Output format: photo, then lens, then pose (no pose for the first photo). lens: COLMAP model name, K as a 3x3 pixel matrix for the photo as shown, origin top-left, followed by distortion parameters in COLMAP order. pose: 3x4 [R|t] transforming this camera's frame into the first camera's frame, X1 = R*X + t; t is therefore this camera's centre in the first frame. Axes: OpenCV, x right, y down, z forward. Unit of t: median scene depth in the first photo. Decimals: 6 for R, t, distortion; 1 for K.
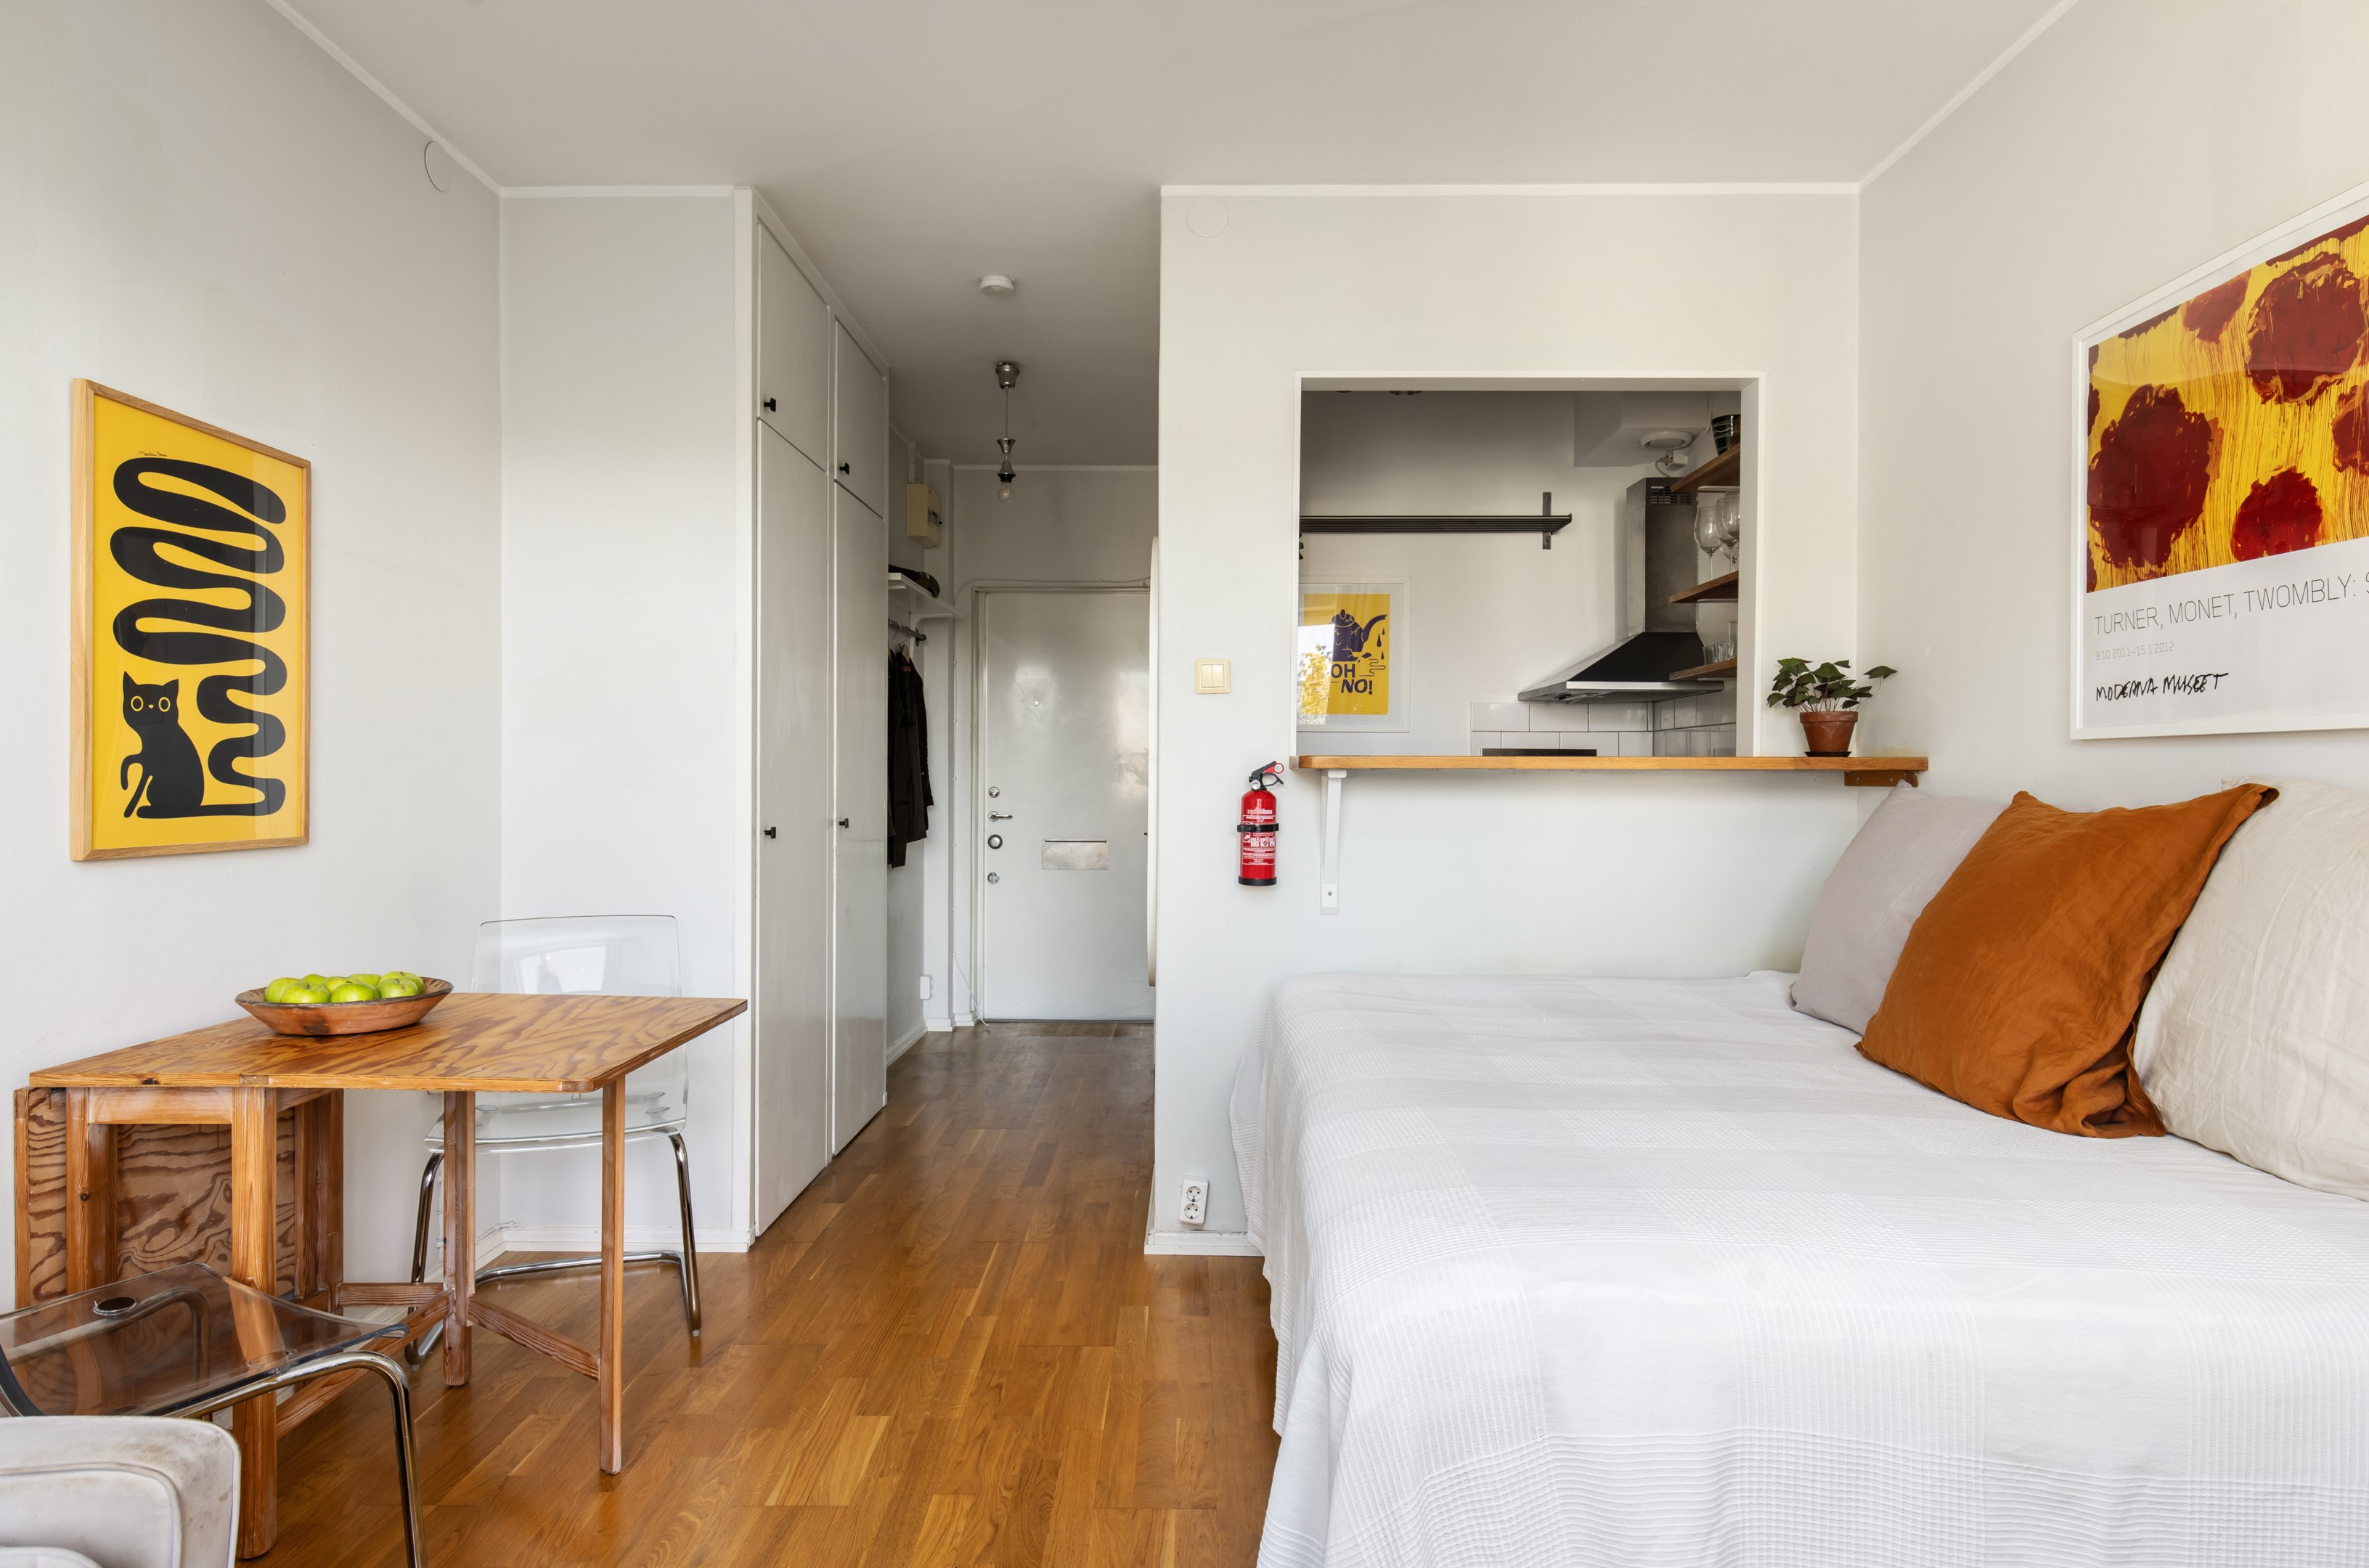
lens RADIAL K [[1348.6, 0, 1190.1], [0, 1348.6, 784.8], [0, 0, 1]] dist [0.005401, -0.000364]
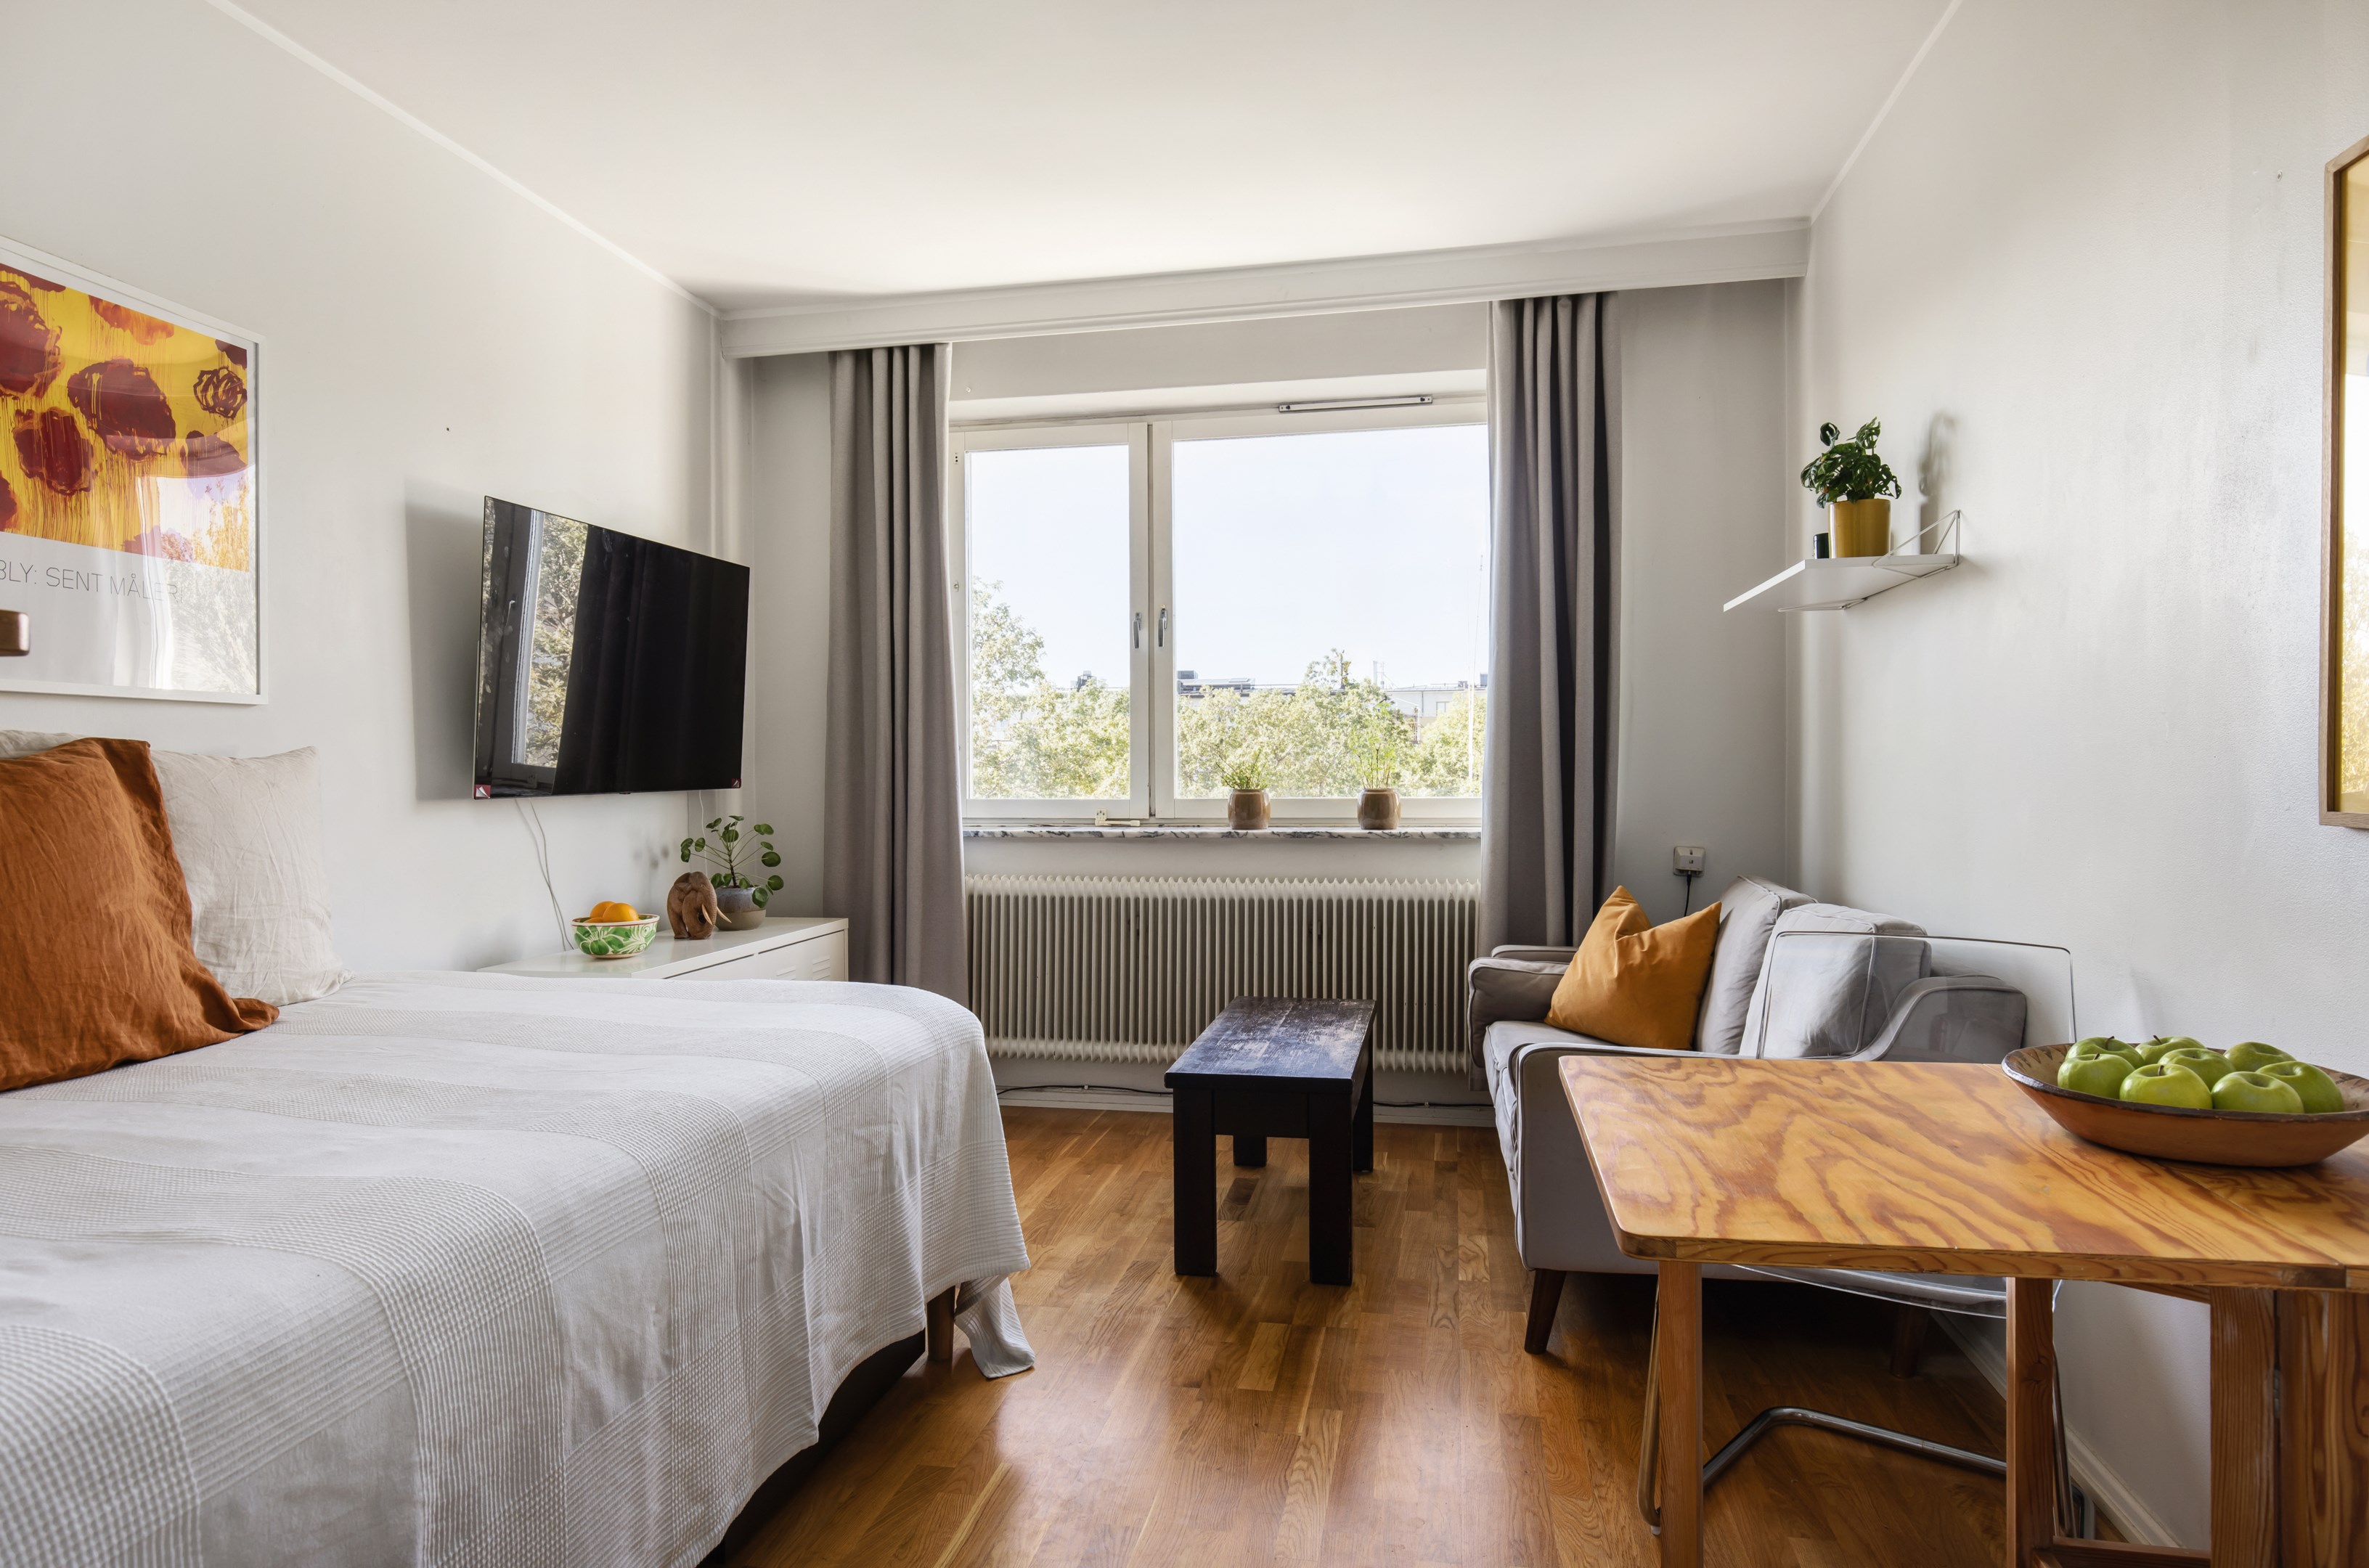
lens RADIAL K [[1384.7, 0, 1184.5], [0, 1384.7, 784.0], [0, 0, 1]] dist [0.011913, -0.000536]
pose [[-0.981587, -0.003723, 0.190978, -0.303630], [-0.000040, 0.999814, 0.019287, 0.012631], [-0.191014, 0.018924, -0.981405, 1.567687]]
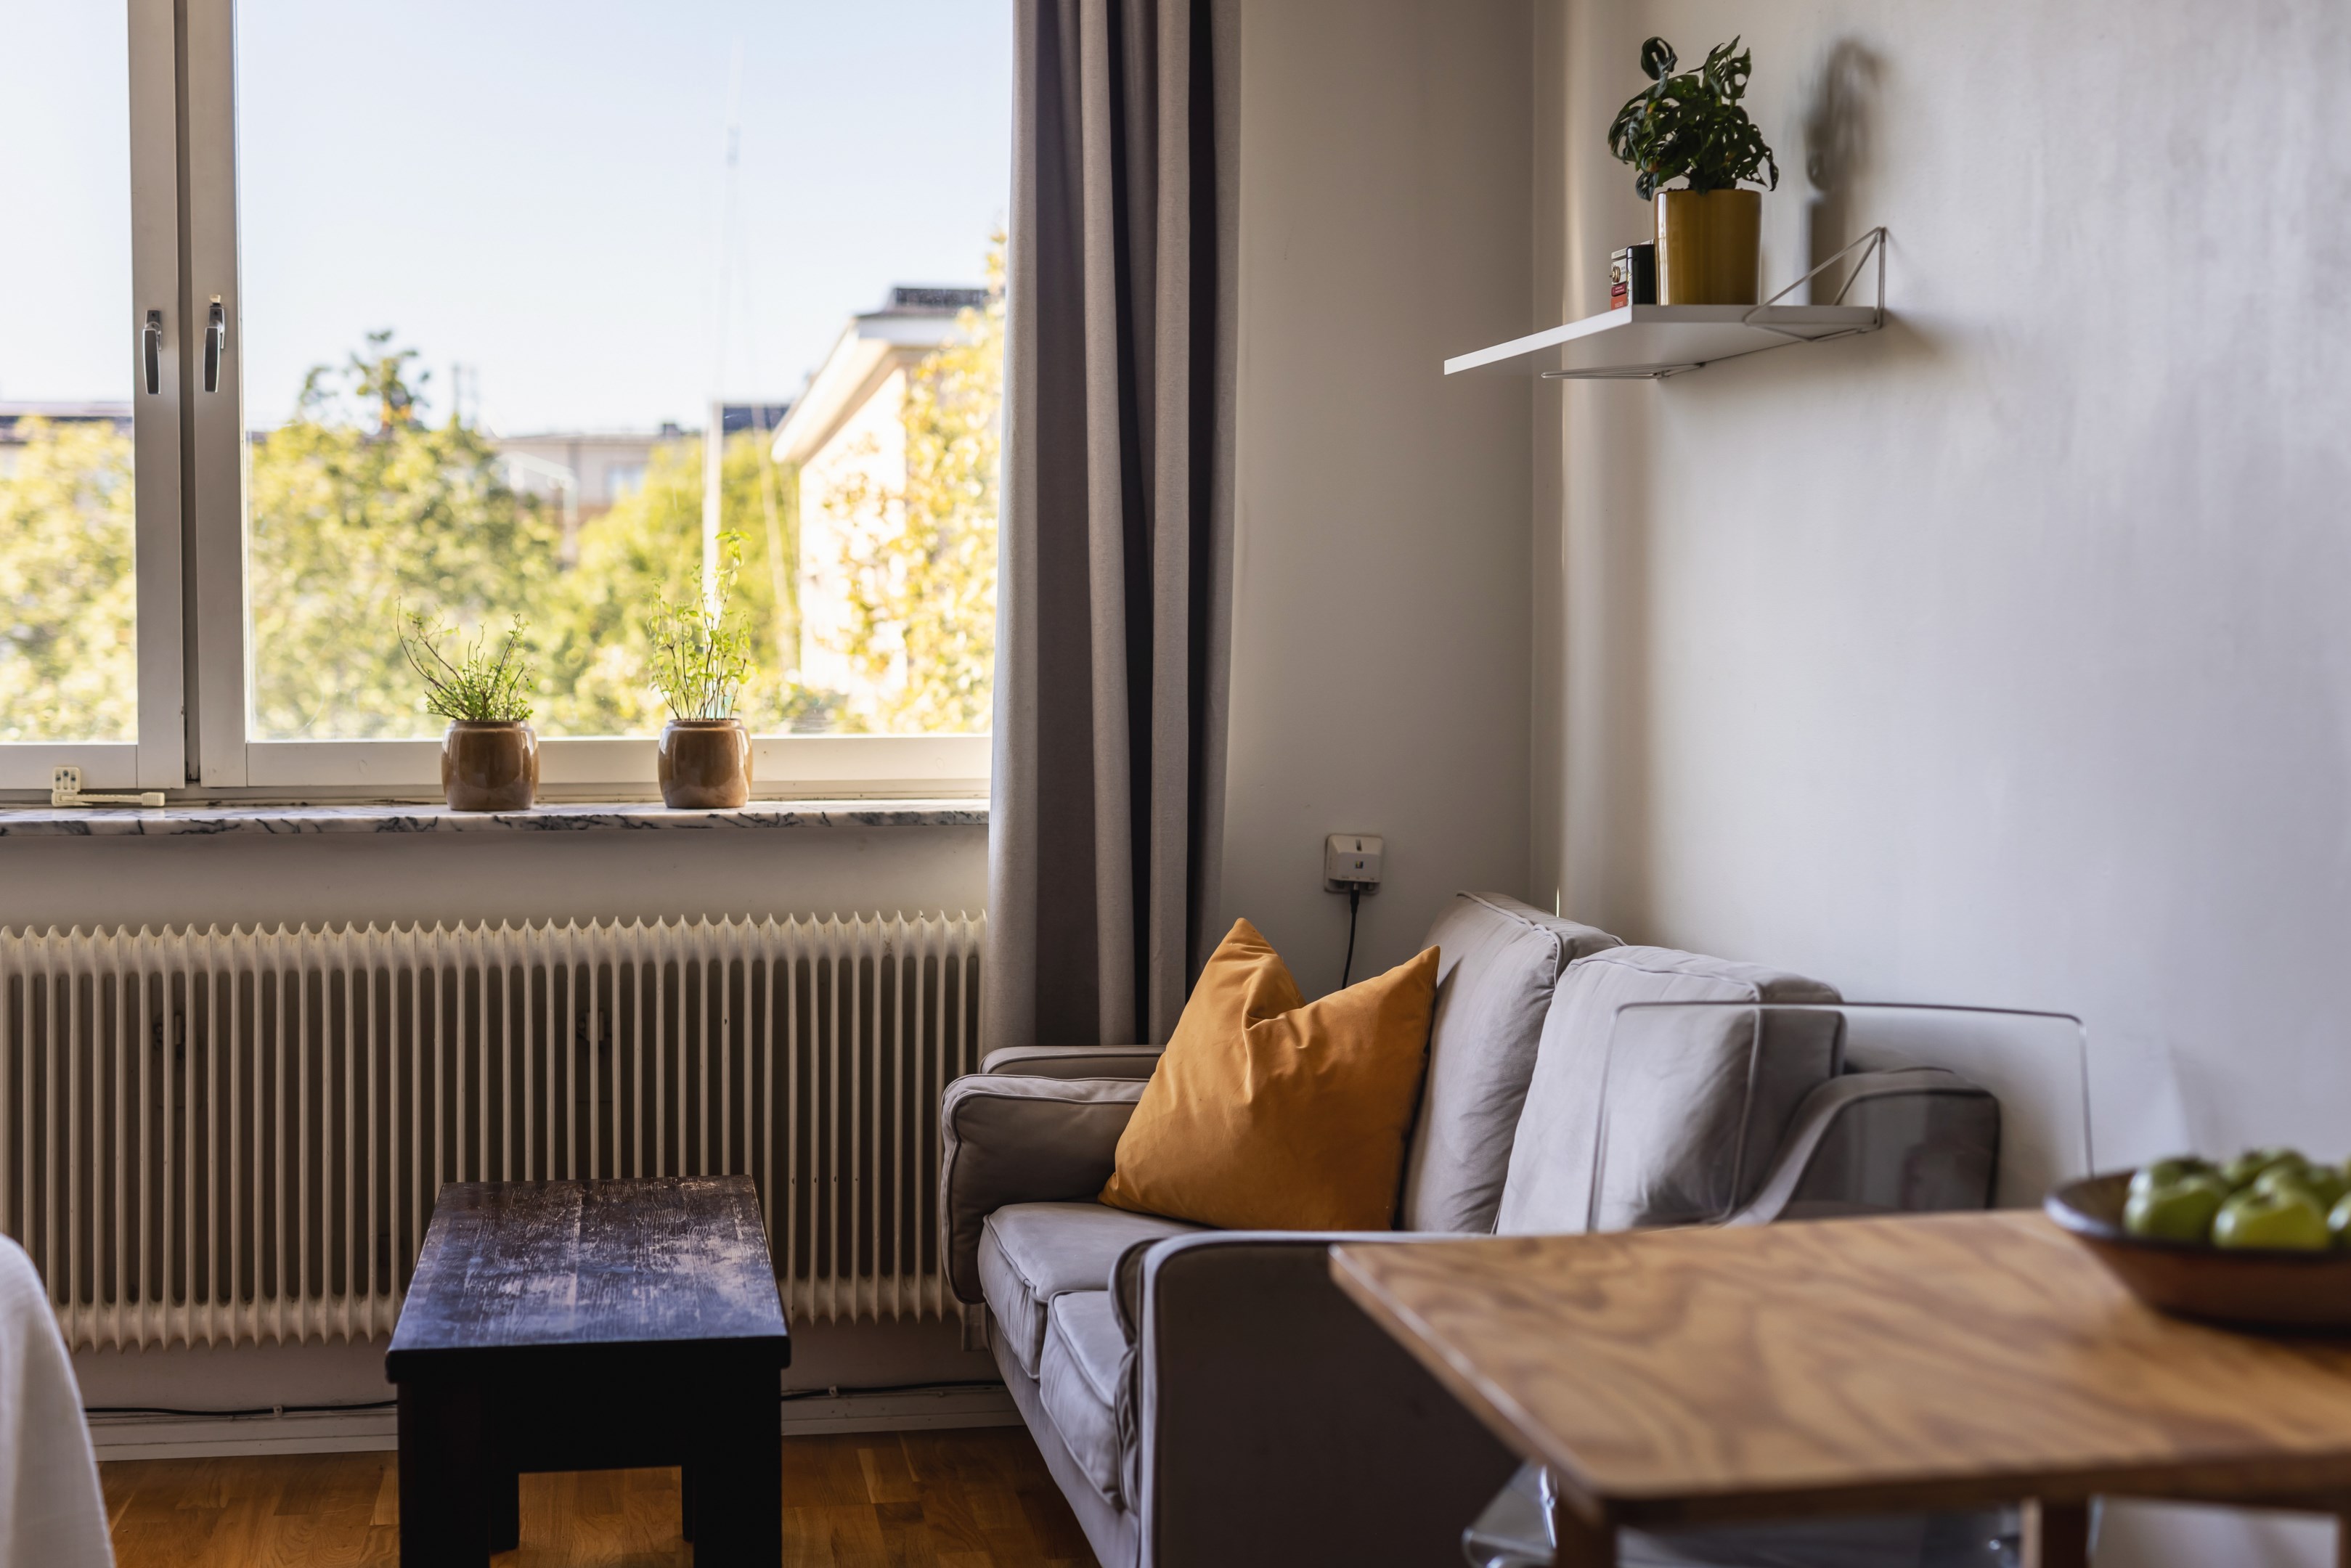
lens RADIAL K [[3339.4, 0, 1188.1], [0, 3339.4, 781.7], [0, 0, 1]] dist [-0.000681, 0.073269]
pose [[-0.987023, 0.002081, -0.160566, -0.158500], [-0.006569, 0.998556, 0.053325, -0.017867], [0.160445, 0.053688, -0.985584, 1.768974]]
